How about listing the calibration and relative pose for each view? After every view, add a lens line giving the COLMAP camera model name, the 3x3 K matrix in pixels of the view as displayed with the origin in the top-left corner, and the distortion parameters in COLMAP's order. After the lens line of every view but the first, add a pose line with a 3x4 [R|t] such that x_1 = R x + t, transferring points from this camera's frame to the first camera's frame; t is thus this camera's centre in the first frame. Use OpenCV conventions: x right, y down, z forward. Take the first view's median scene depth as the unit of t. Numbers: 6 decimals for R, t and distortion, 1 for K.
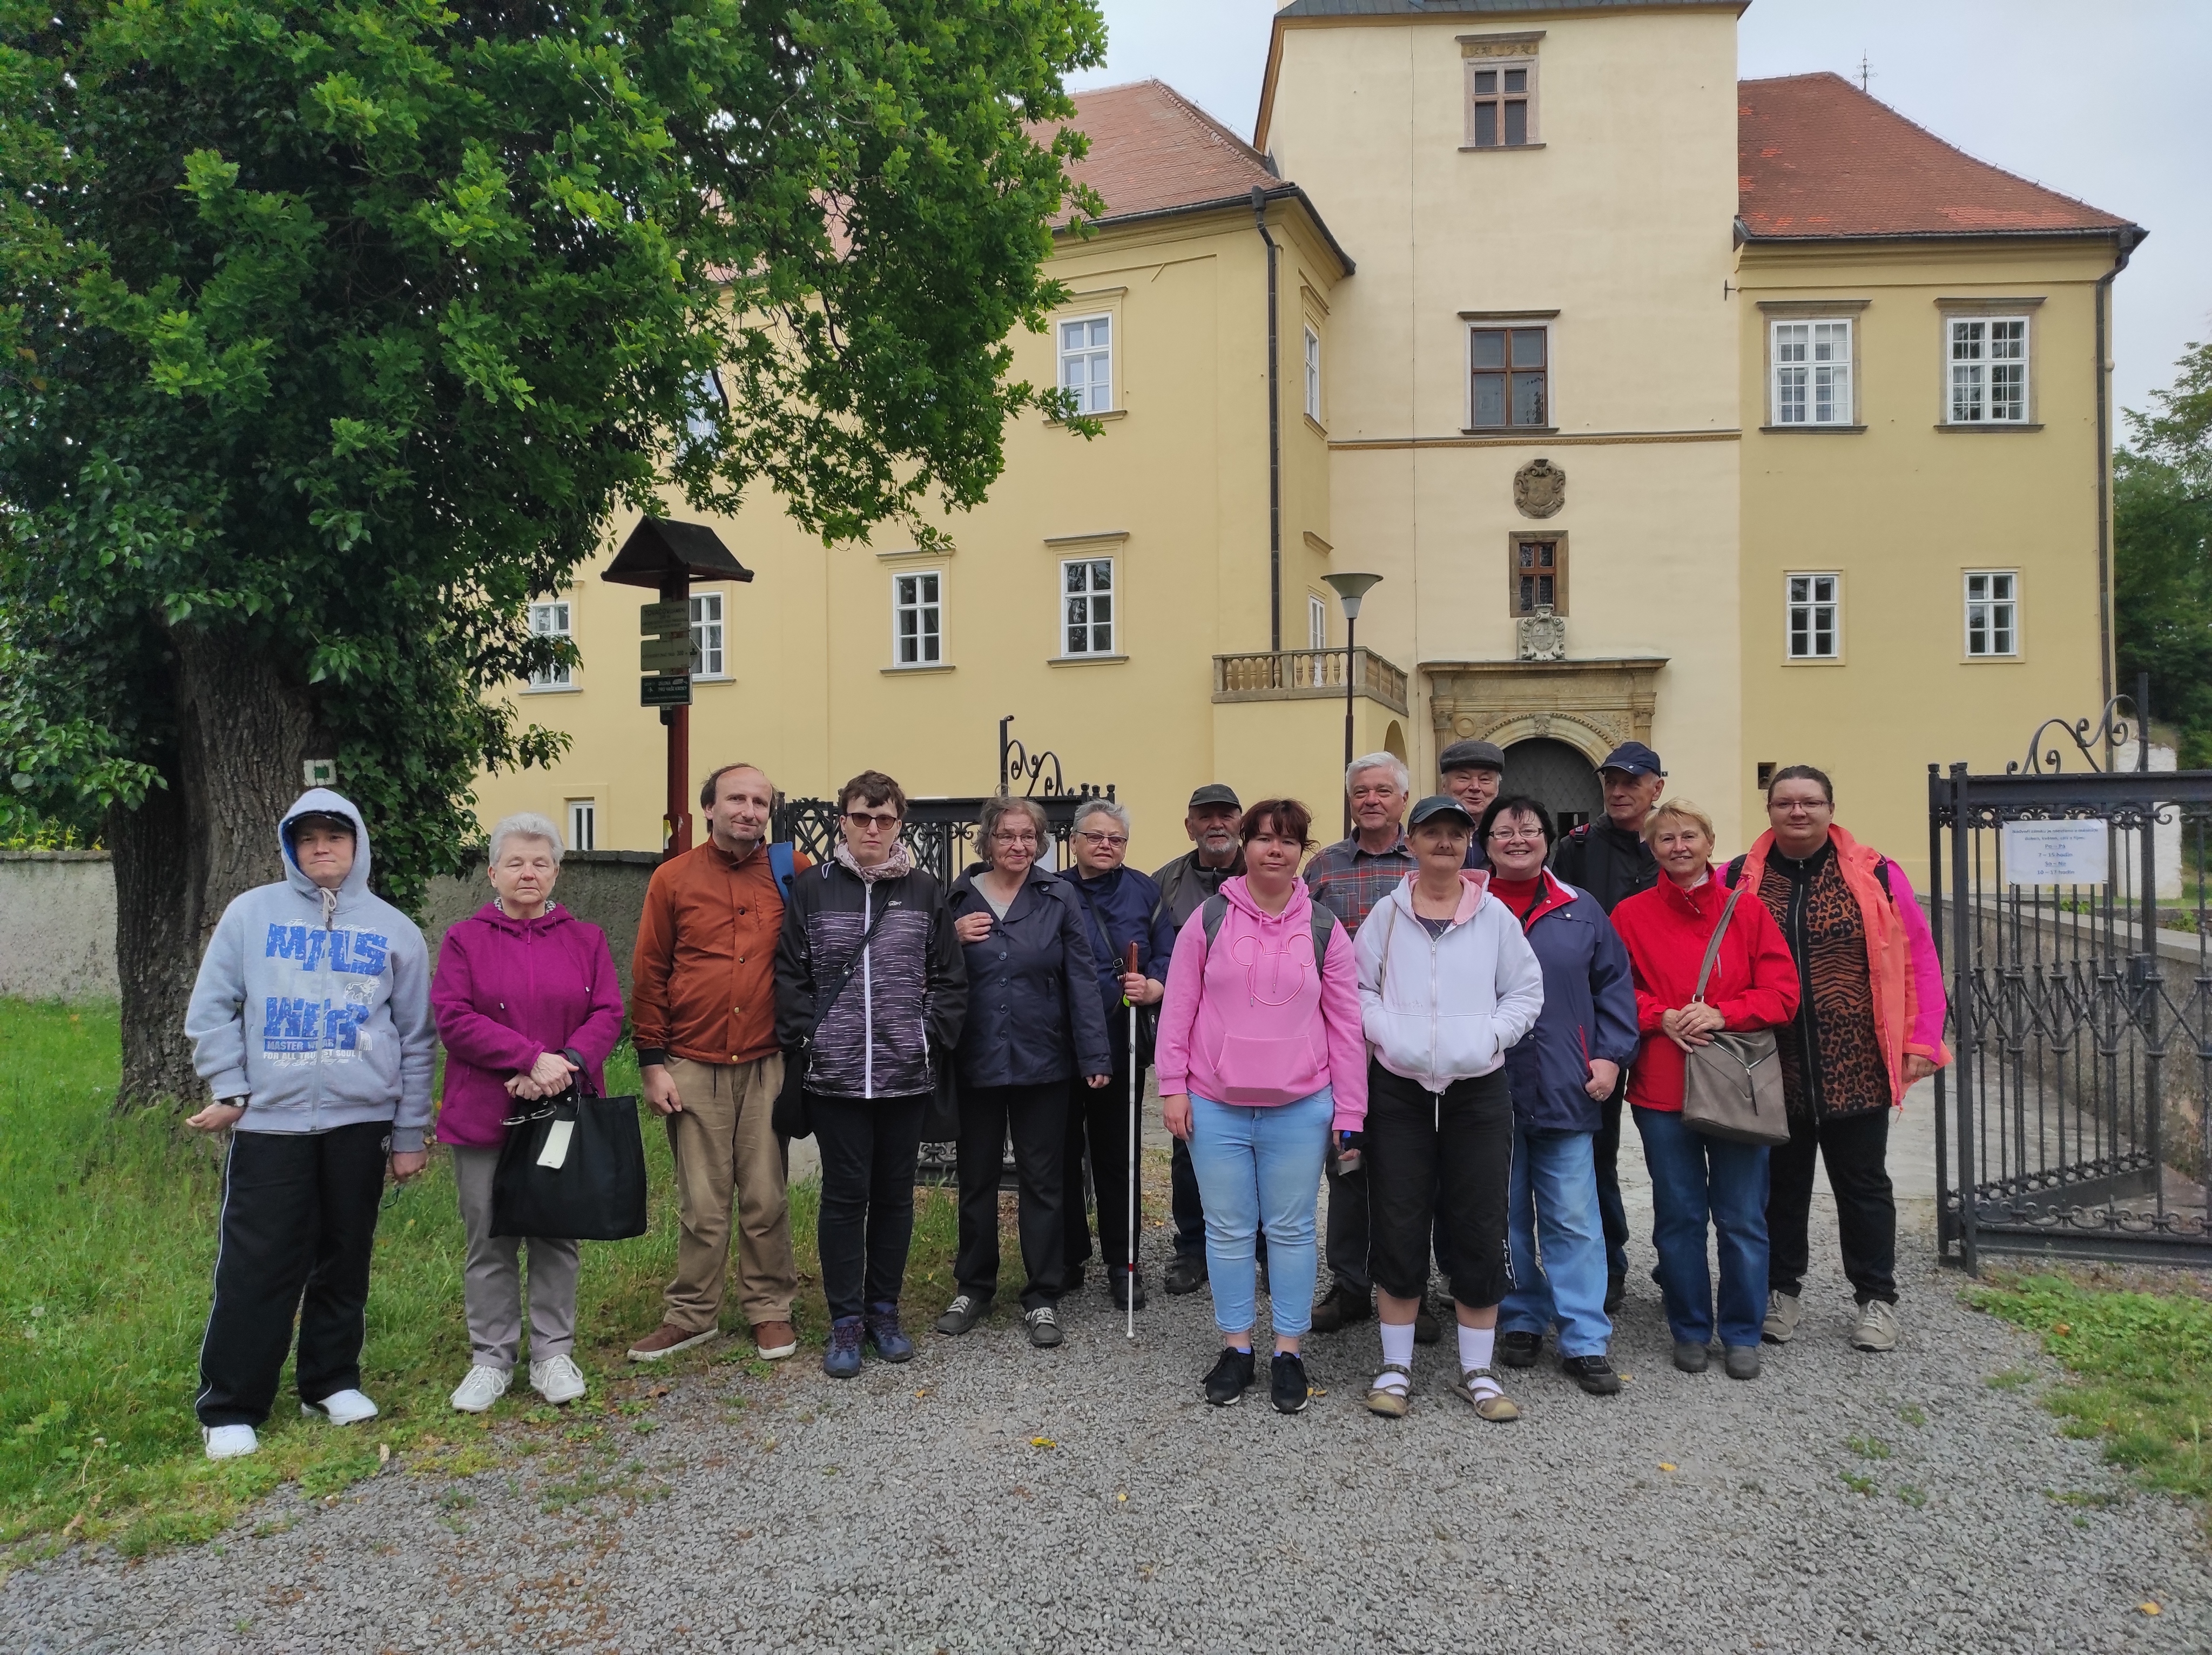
lens RADIAL K [[1630.9, 0, 1094.7], [0, 1630.9, 857.4], [0, 0, 1]] dist [0.065339, -0.058302]
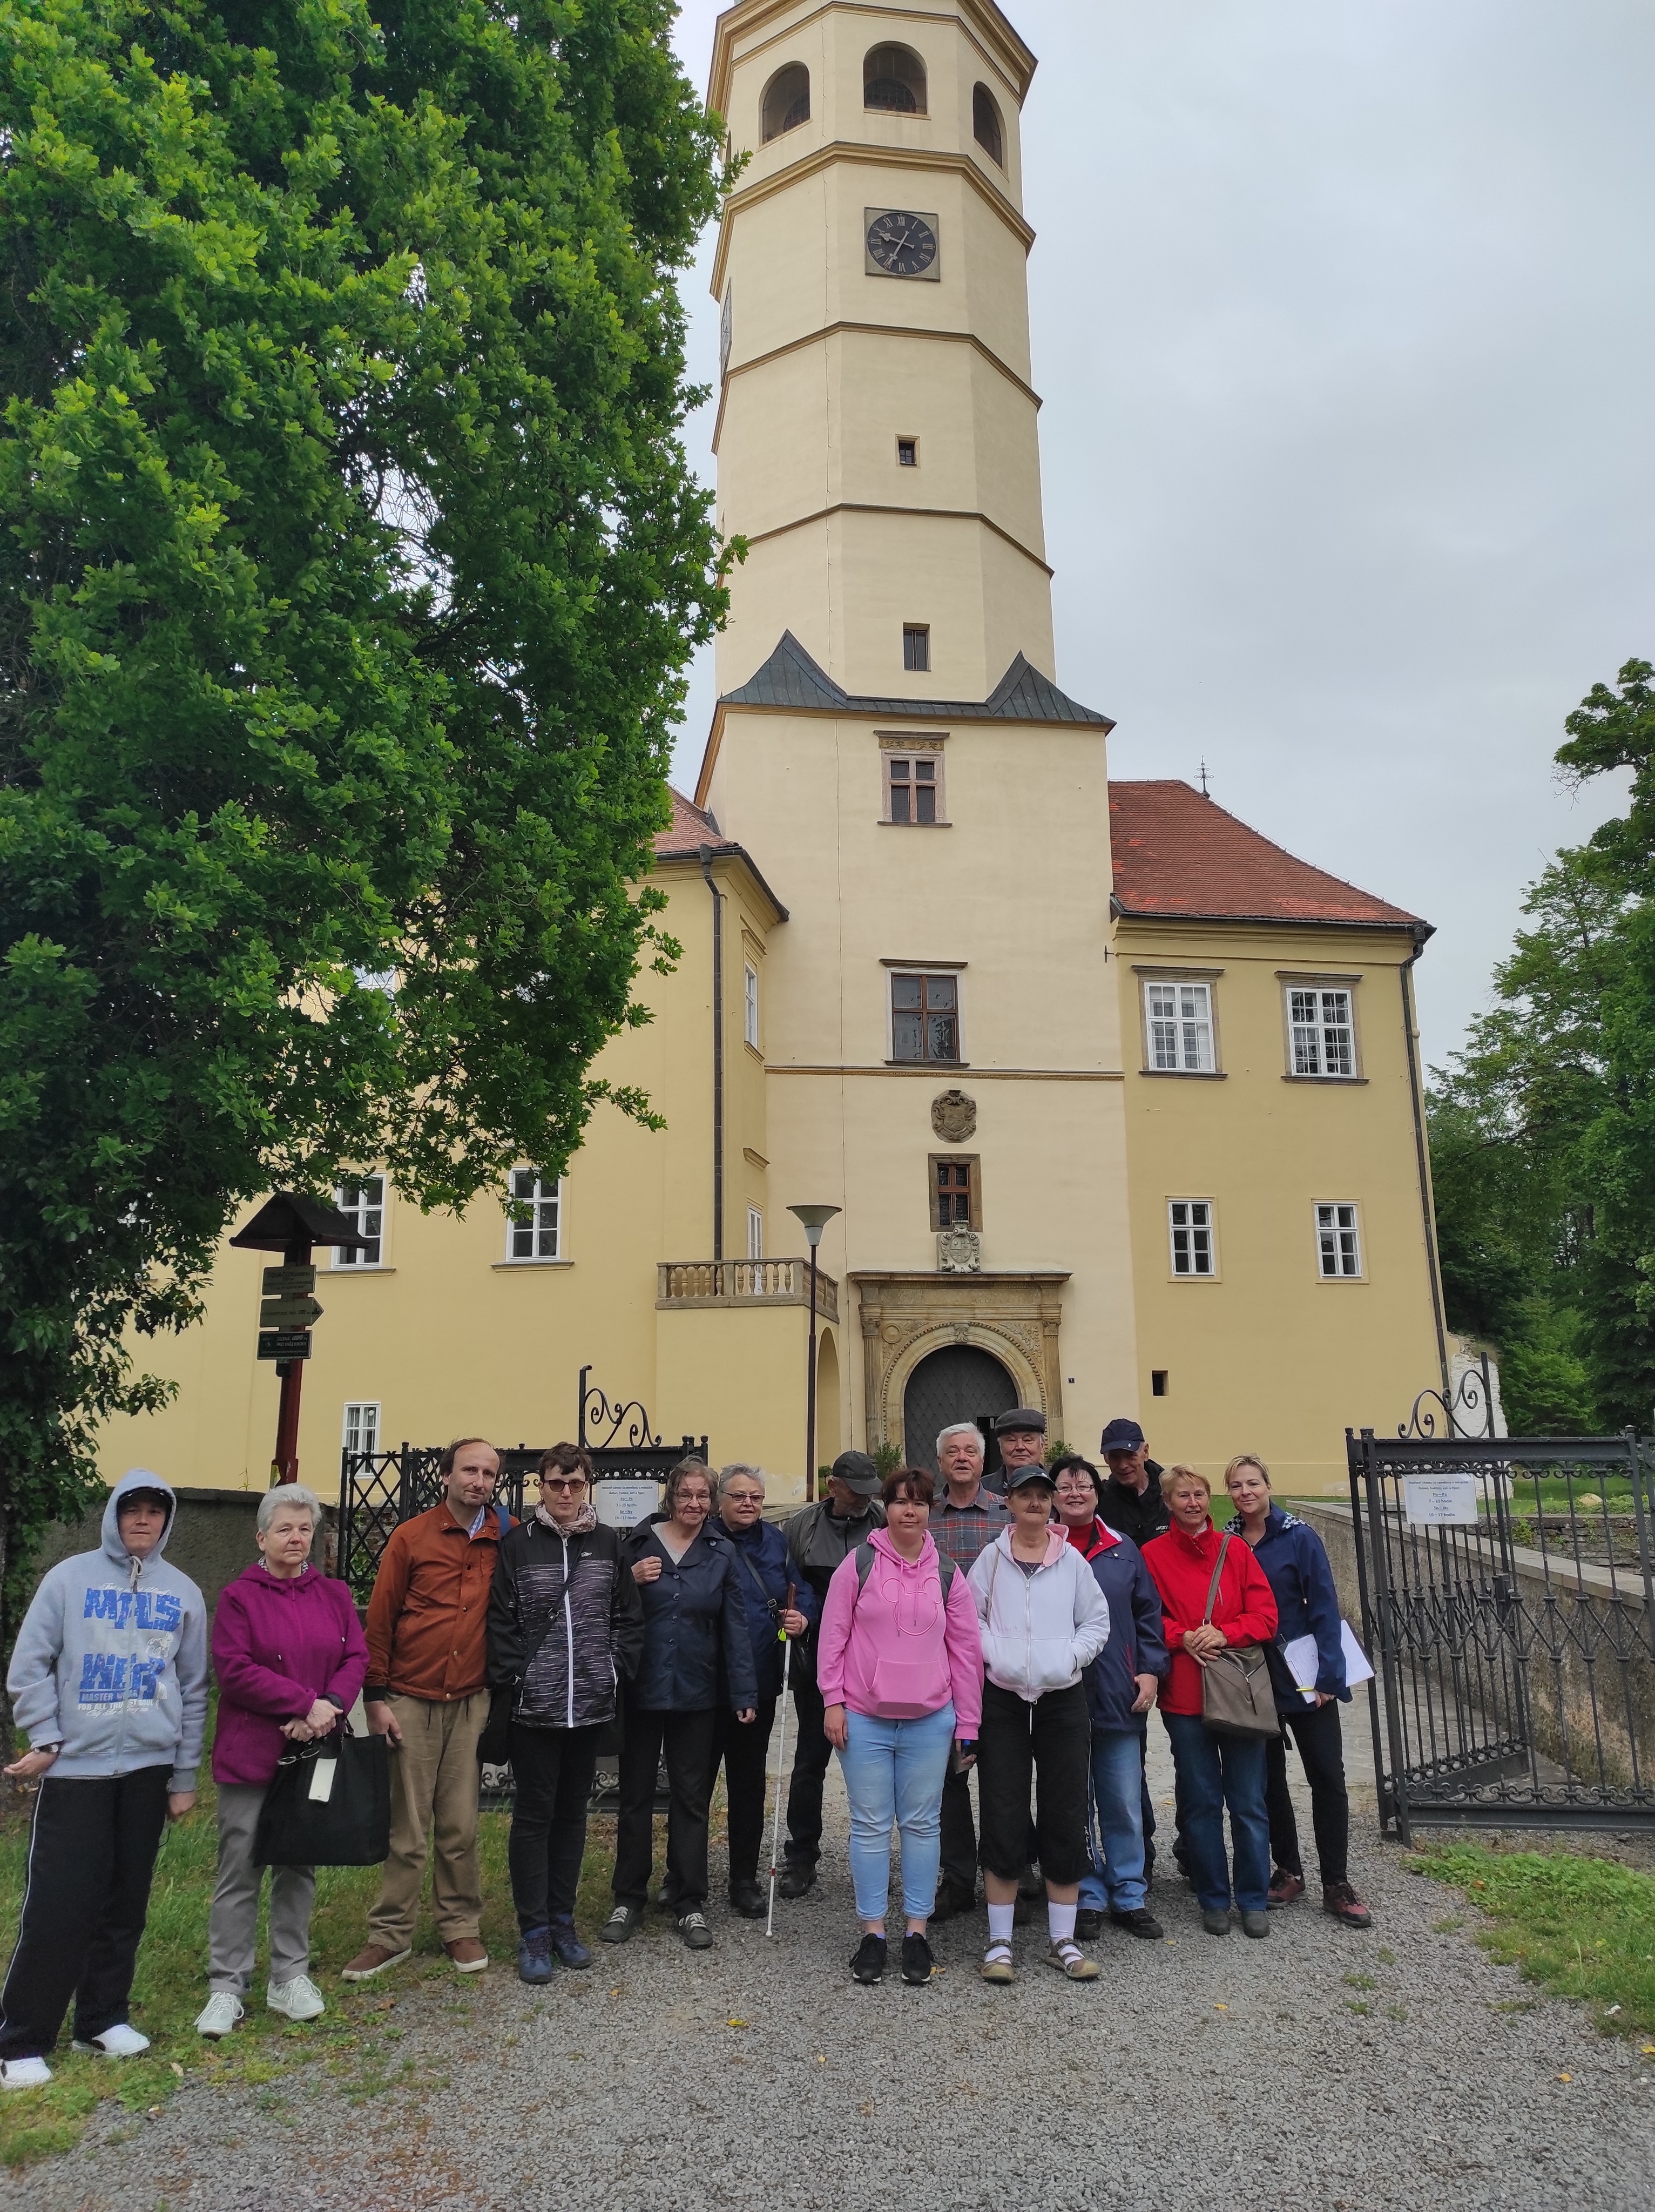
lens RADIAL K [[1630.9, 0, 827.5], [0, 1630.9, 1106.0], [0, 0, 1]] dist [0.065339, -0.058302]
pose [[0.980878, 0.036804, 0.191110, -0.191528], [0.003879, 0.978065, -0.208265, -0.043389], [-0.194583, 0.205024, 0.959220, -0.274625]]
